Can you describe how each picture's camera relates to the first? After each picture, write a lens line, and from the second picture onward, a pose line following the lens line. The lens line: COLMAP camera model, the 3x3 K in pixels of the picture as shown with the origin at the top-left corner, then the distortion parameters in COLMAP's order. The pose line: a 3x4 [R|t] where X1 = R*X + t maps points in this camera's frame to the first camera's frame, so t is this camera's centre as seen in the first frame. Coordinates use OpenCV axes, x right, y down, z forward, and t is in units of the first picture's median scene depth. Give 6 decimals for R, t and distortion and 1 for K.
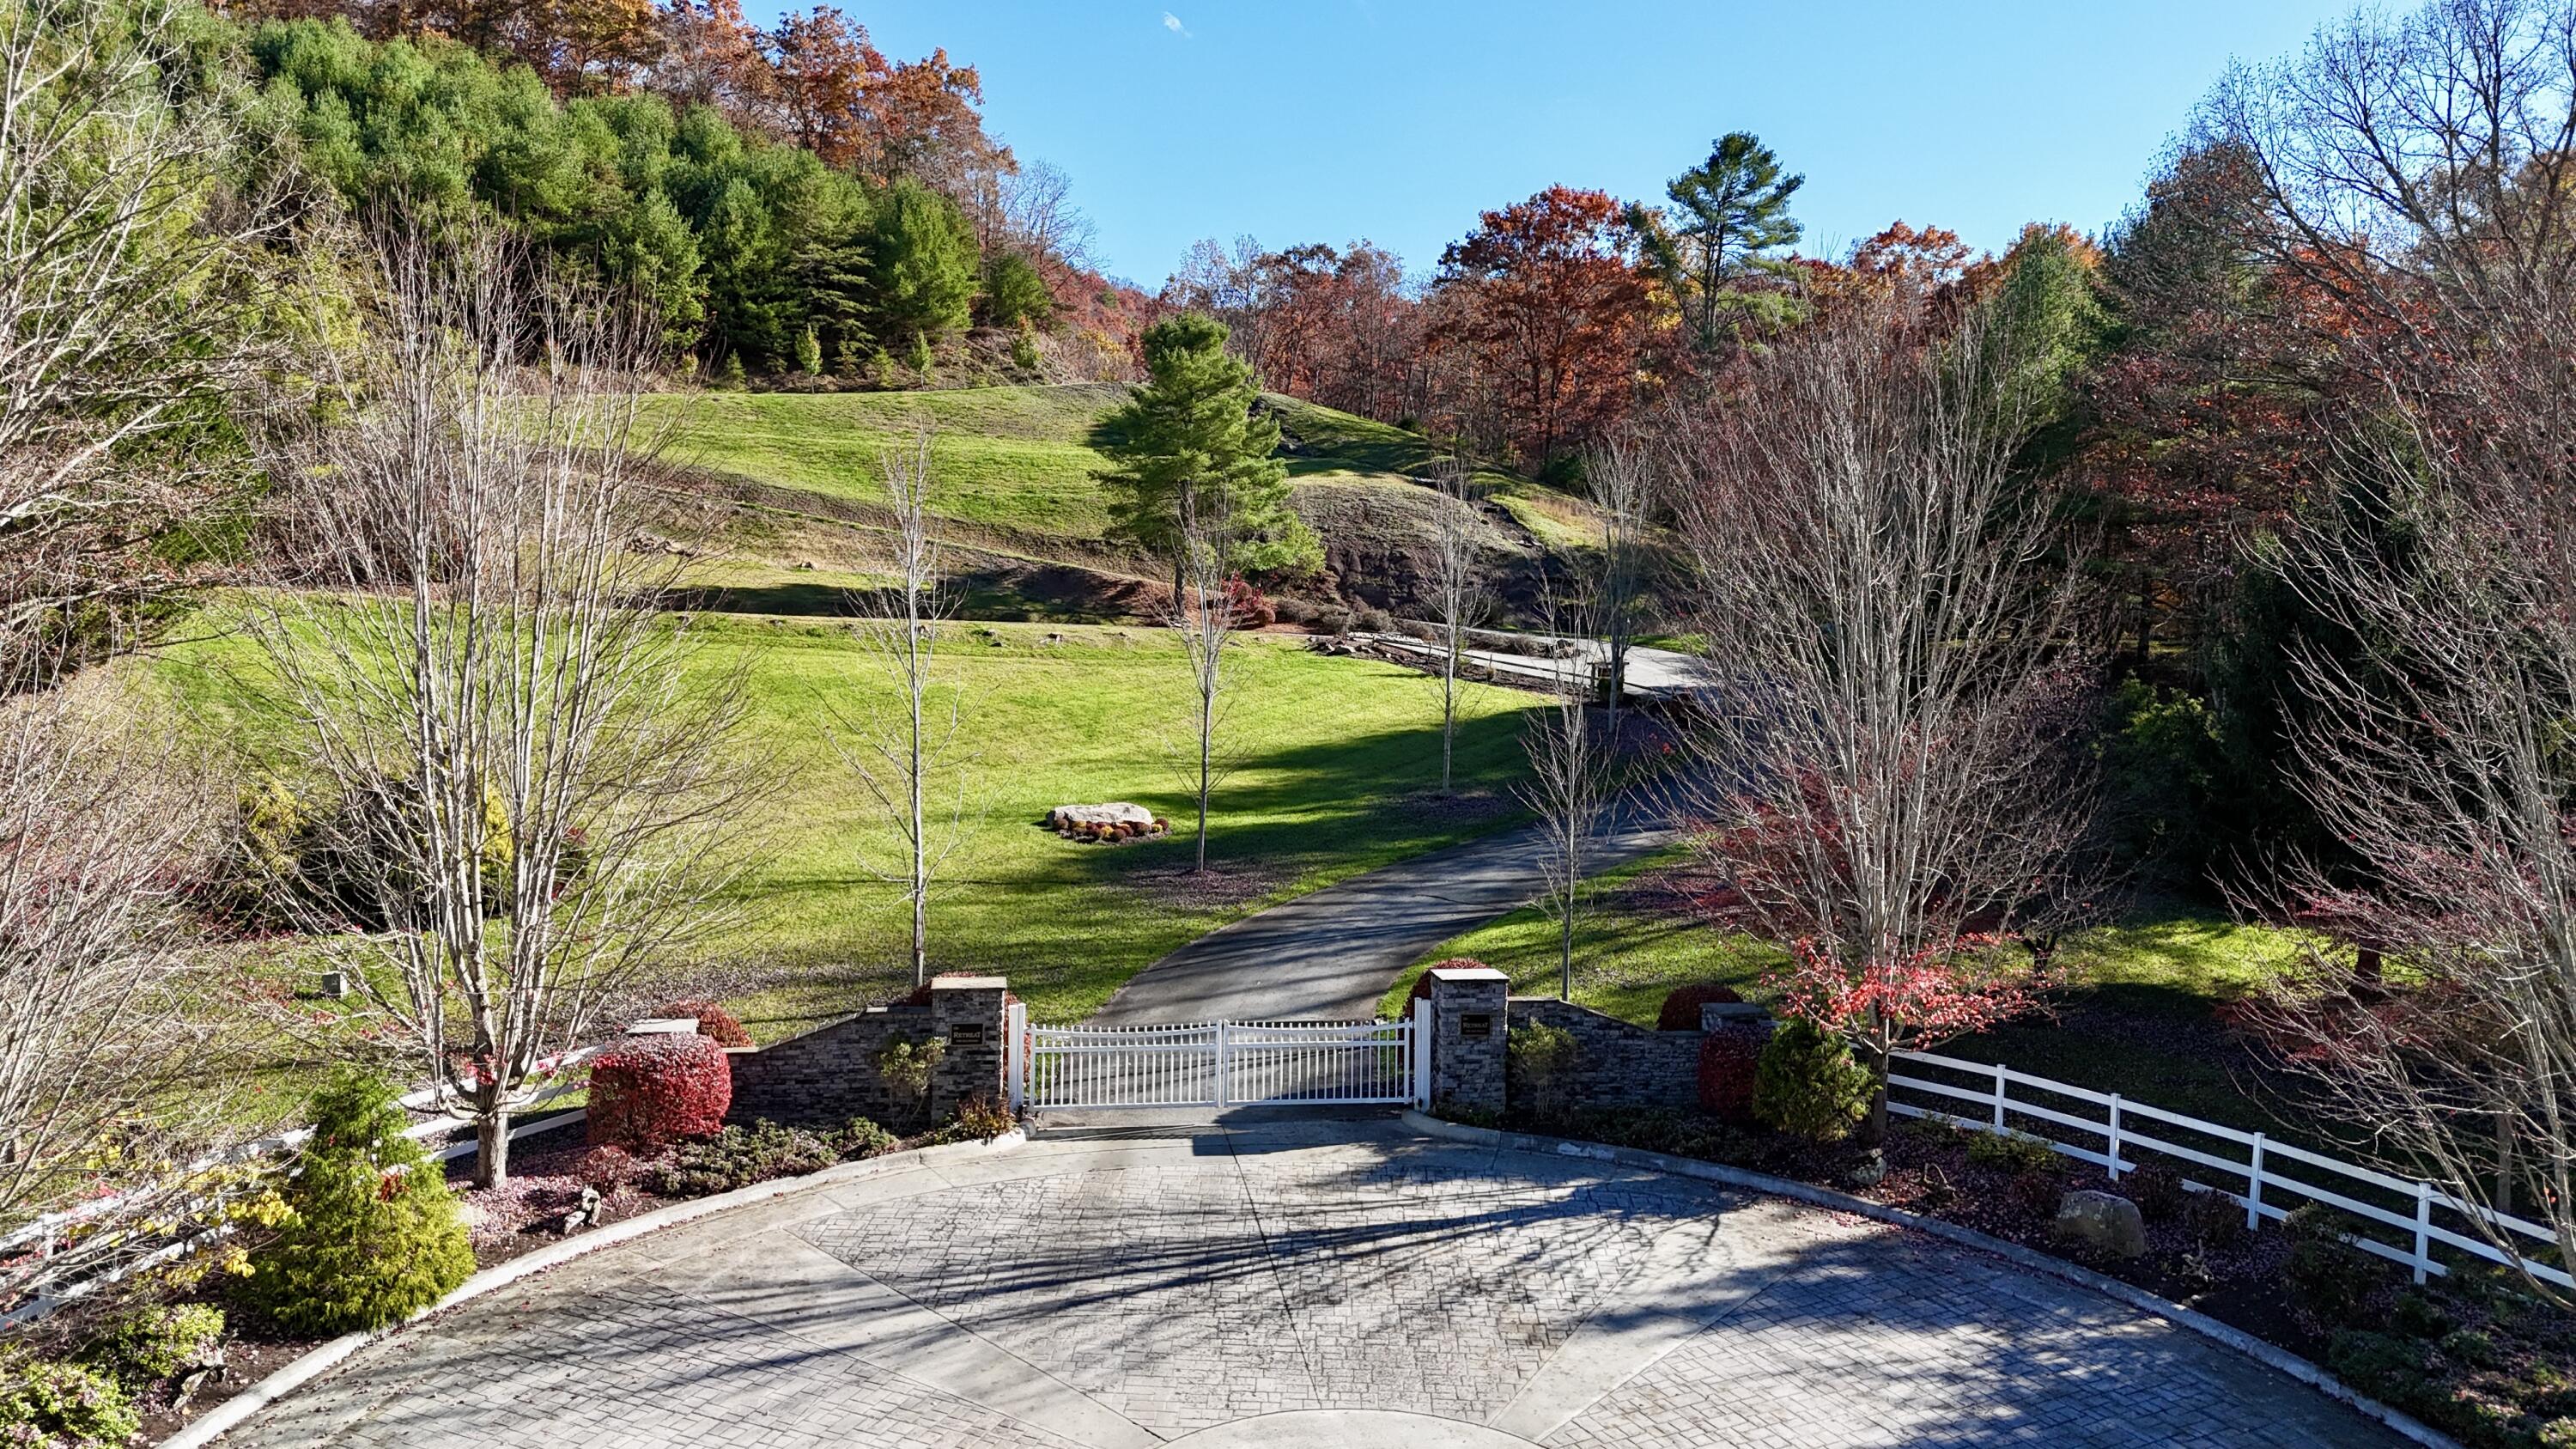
lens RADIAL K [[1869.7, 0, 1297.4], [0, 1869.7, 715.5], [0, 0, 1]] dist [0.036400, -0.019922]
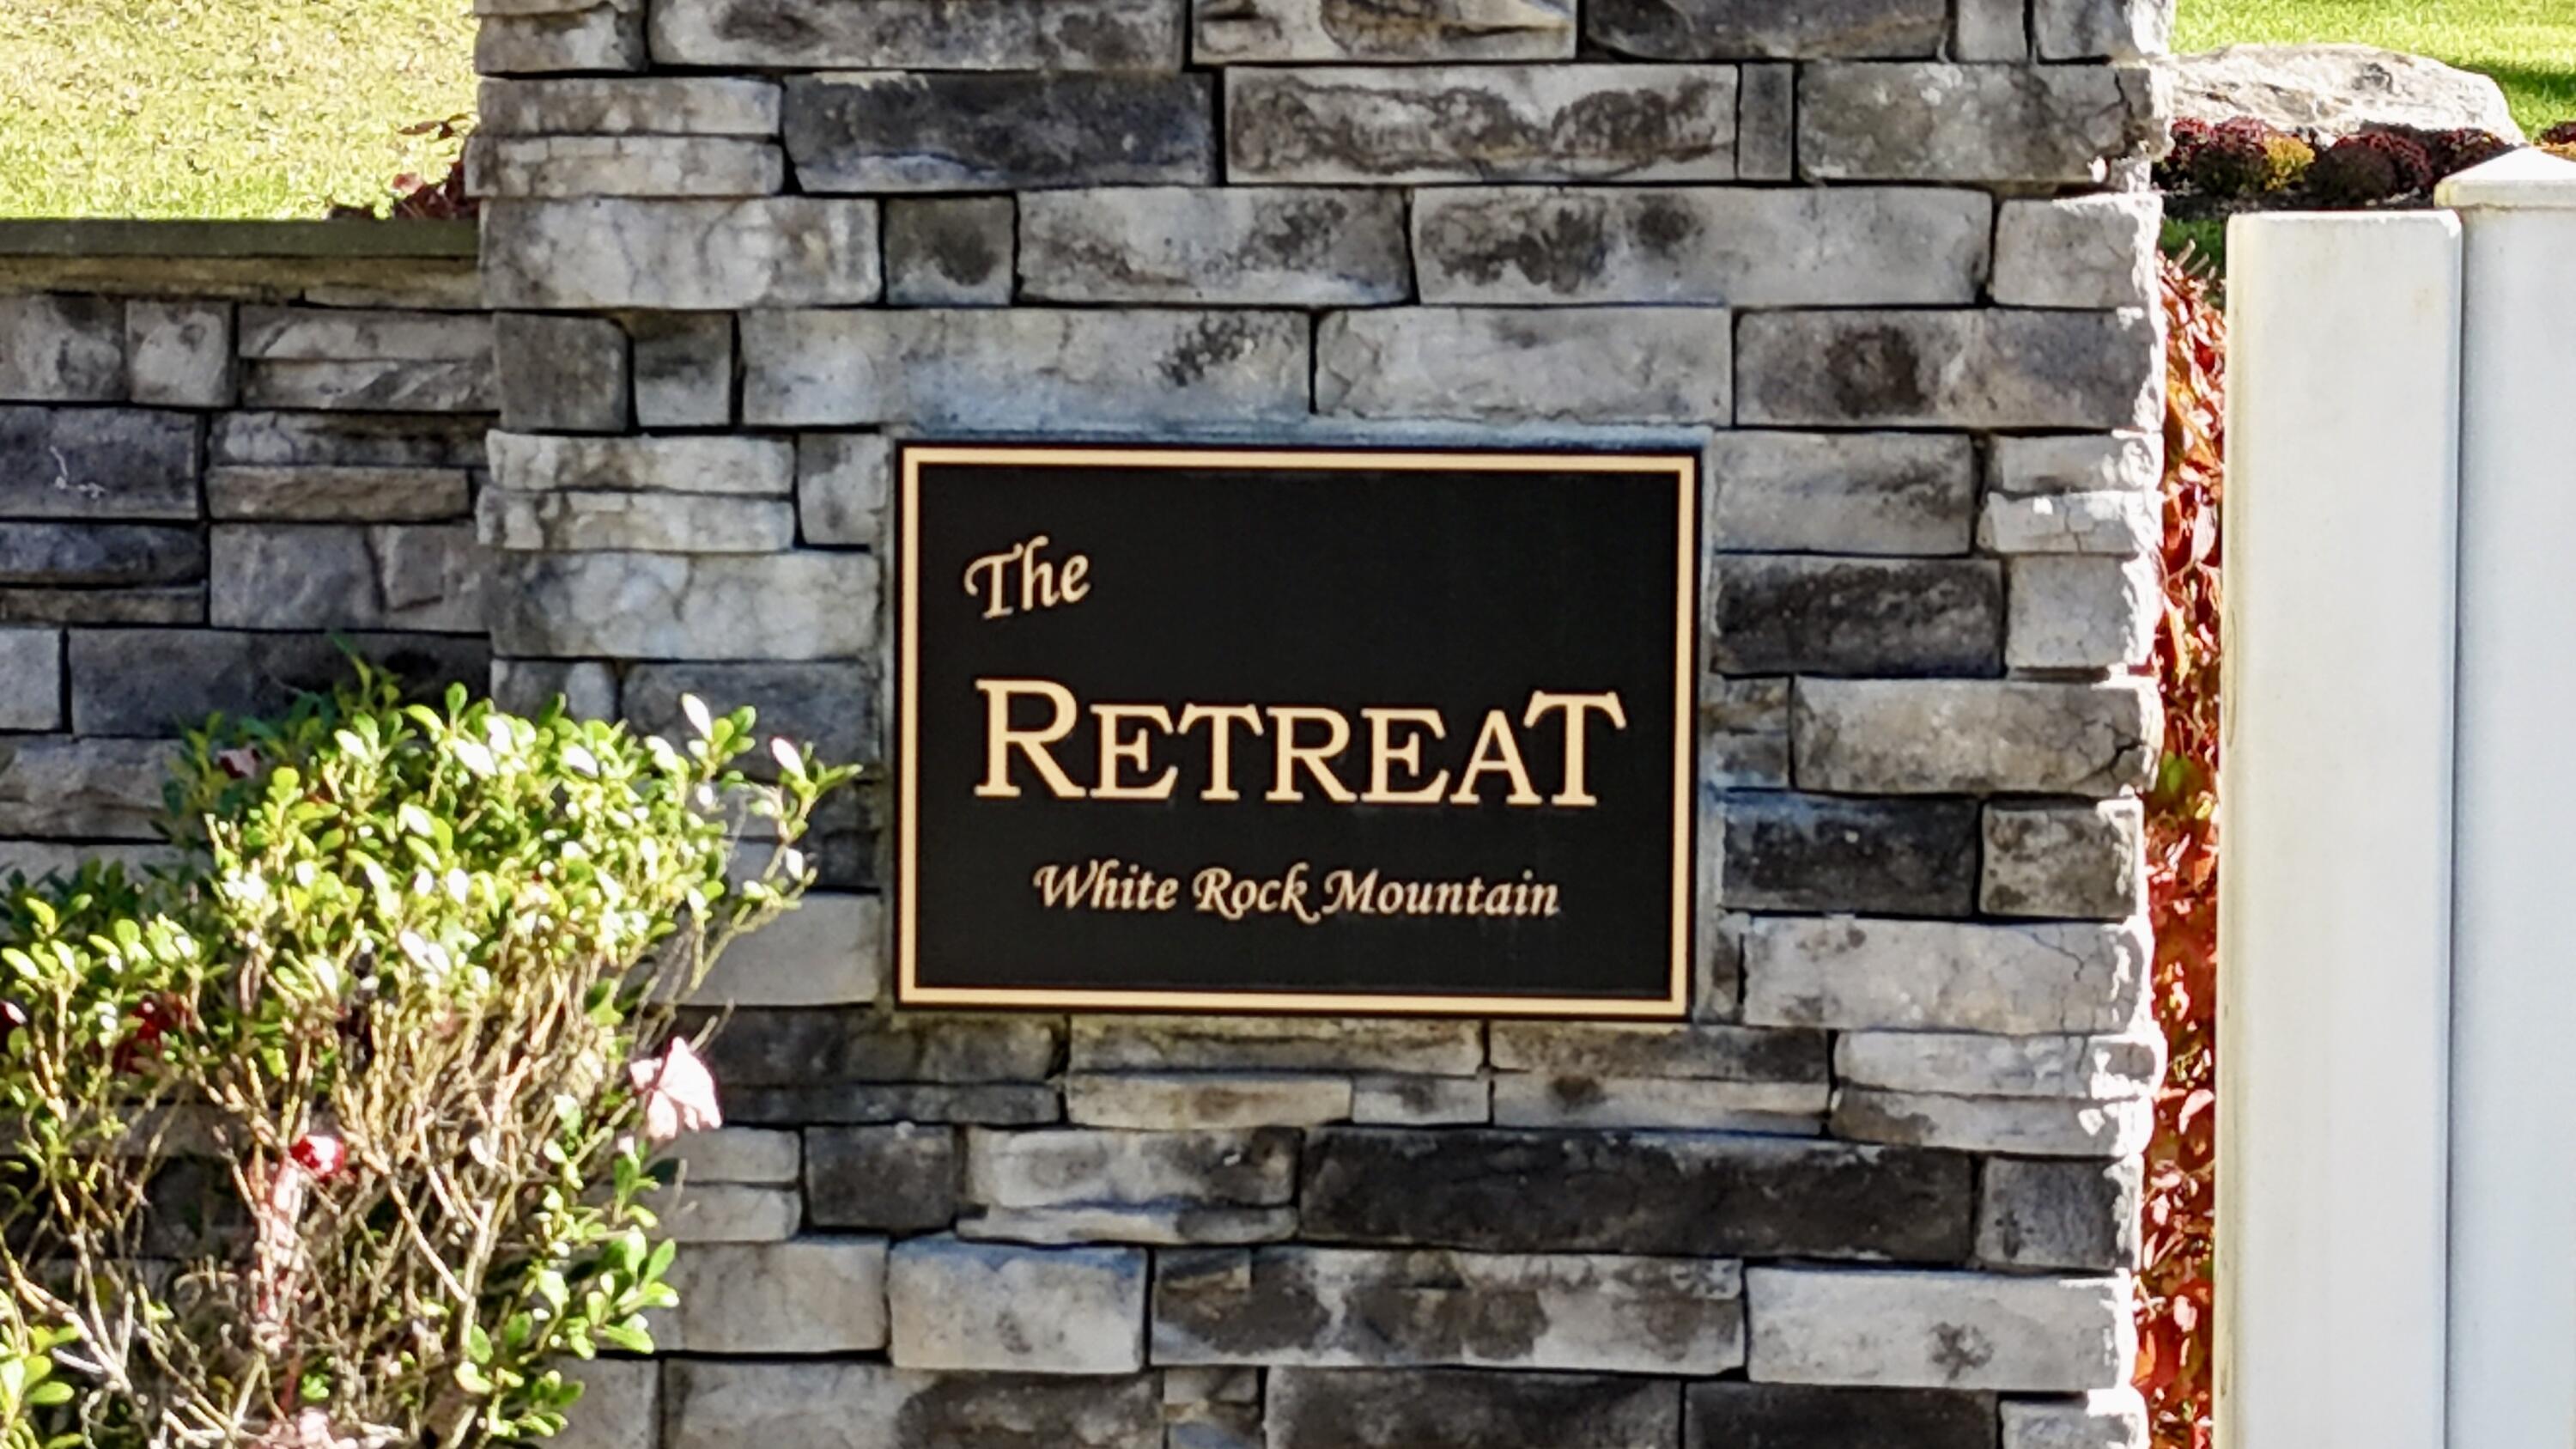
lens RADIAL K [[1869.7, 0, 1185.3], [0, 1869.7, 940.8], [0, 0, 1]] dist [0.036400, -0.019922]
pose [[0.980009, -0.001254, -0.198950, -0.040760], [-0.000573, 0.999958, -0.009123, 0.041807], [0.198953, 0.009055, 0.979967, 0.229173]]
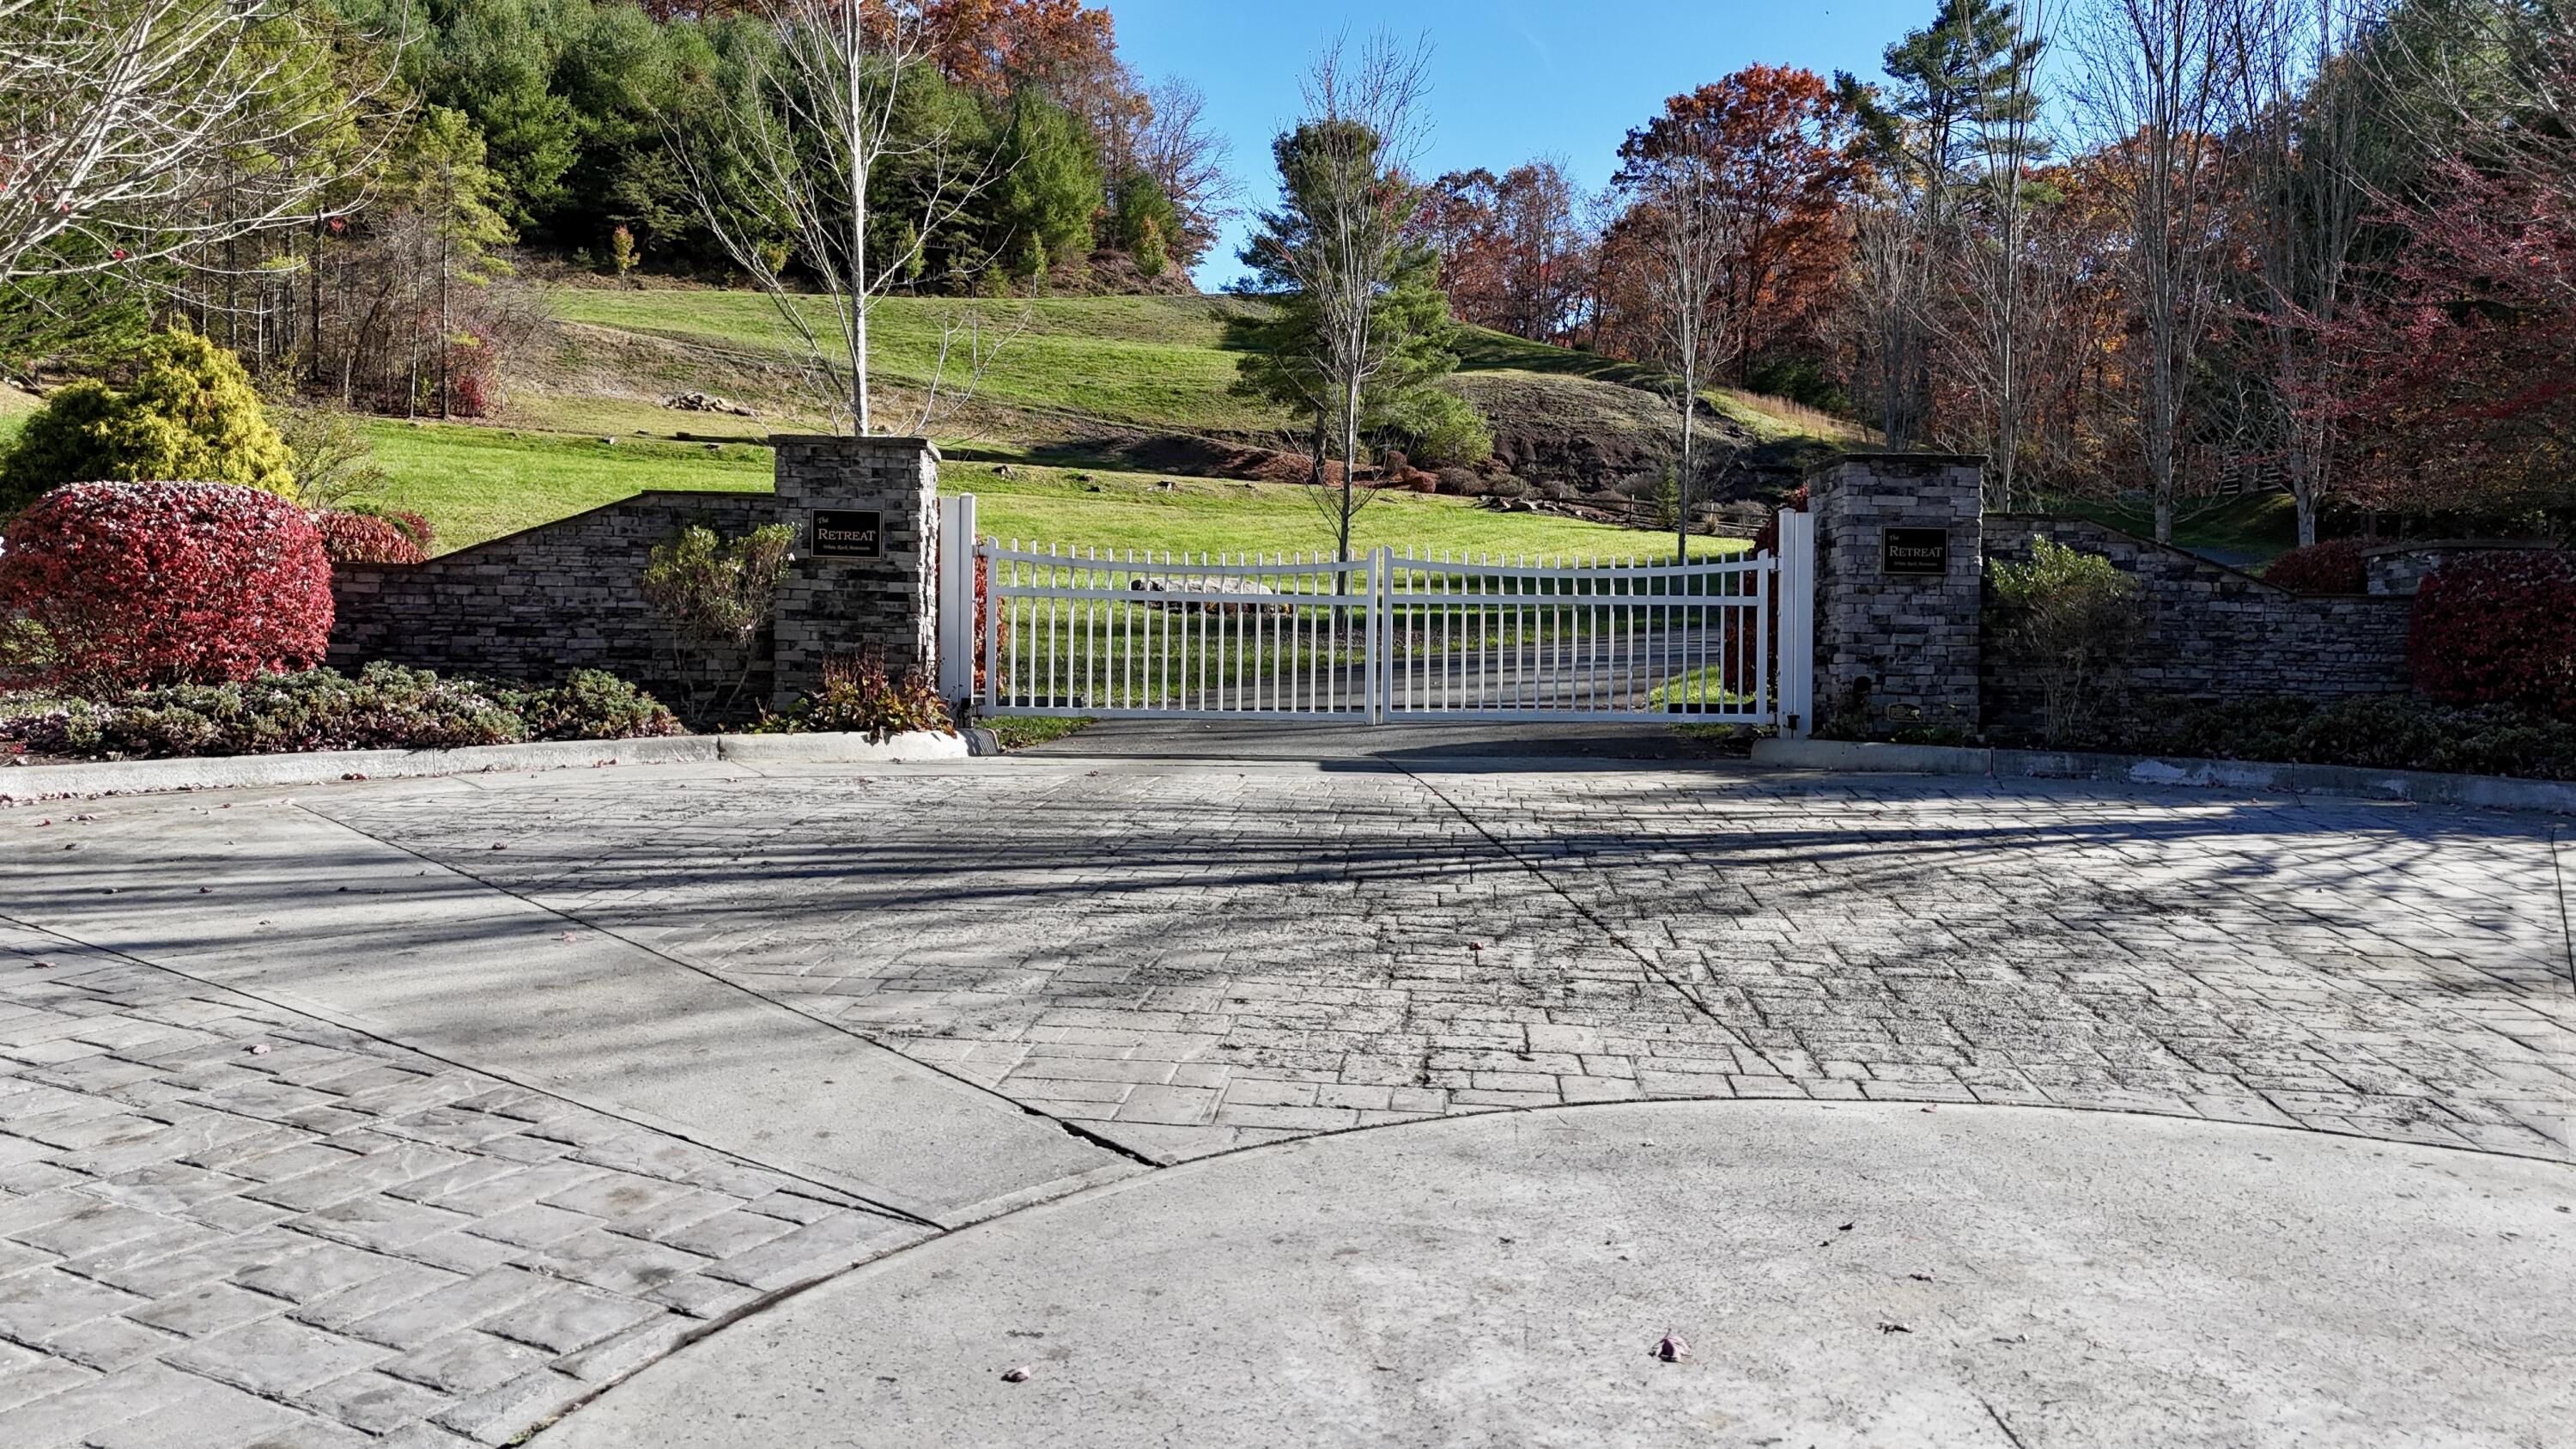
lens RADIAL K [[1869.7, 0, 1295.8], [0, 1869.7, 726.2], [0, 0, 1]] dist [0.036400, -0.019922]
pose [[0.996846, -0.000522, -0.079361, -0.005856], [-0.001686, 0.999613, -0.027755, 0.055399], [0.079345, 0.027801, 0.996459, 0.127690]]
